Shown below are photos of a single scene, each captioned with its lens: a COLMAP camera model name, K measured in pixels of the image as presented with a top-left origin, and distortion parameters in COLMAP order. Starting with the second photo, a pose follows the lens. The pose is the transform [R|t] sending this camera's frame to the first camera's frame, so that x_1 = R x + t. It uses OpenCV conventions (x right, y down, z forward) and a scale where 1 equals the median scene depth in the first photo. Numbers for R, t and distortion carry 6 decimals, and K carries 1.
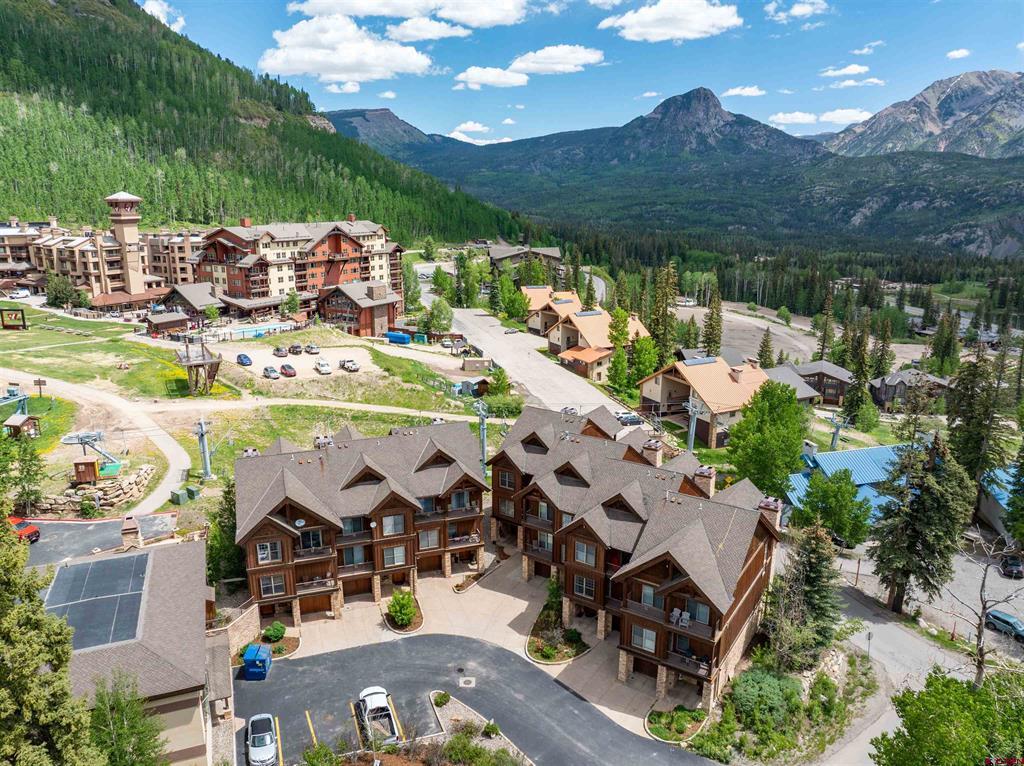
lens RADIAL K [[723.9, 0, 518.2], [0, 723.9, 382.4], [0, 0, 1]] dist [-0.041292, 0.010161]
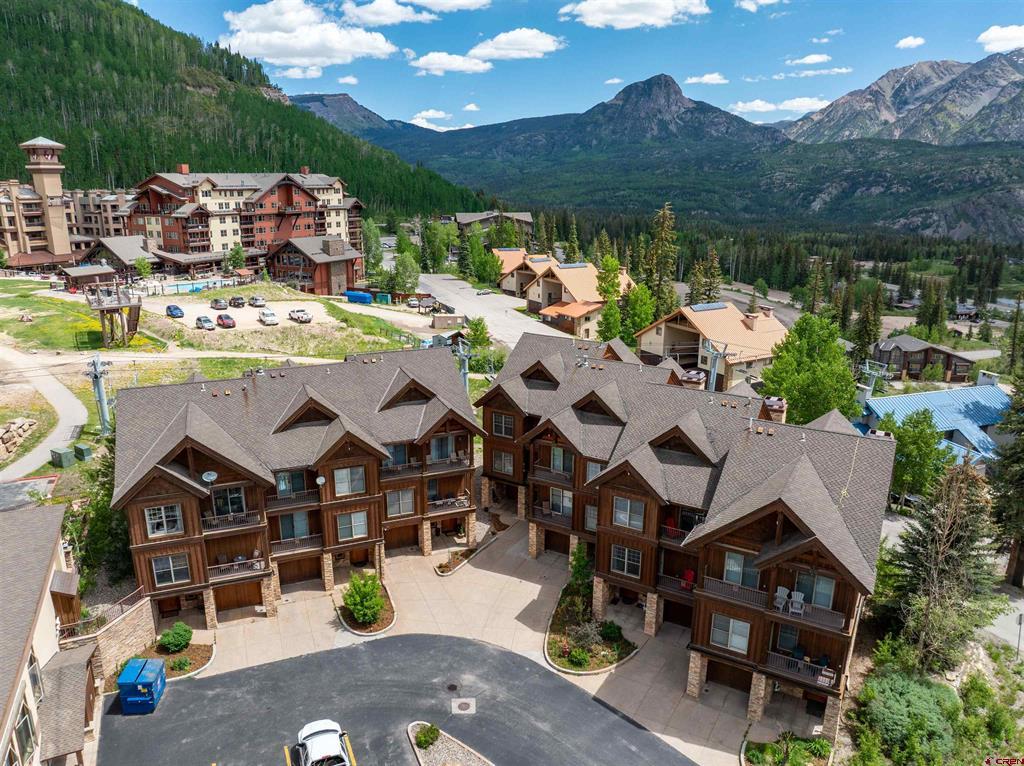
lens RADIAL K [[723.9, 0, 518.2], [0, 723.9, 382.4], [0, 0, 1]] dist [-0.041292, 0.010161]
pose [[0.998694, -0.012178, 0.049617, -0.021489], [0.011403, 0.999809, 0.015862, 0.046202], [-0.049800, -0.015276, 0.998642, 0.145767]]
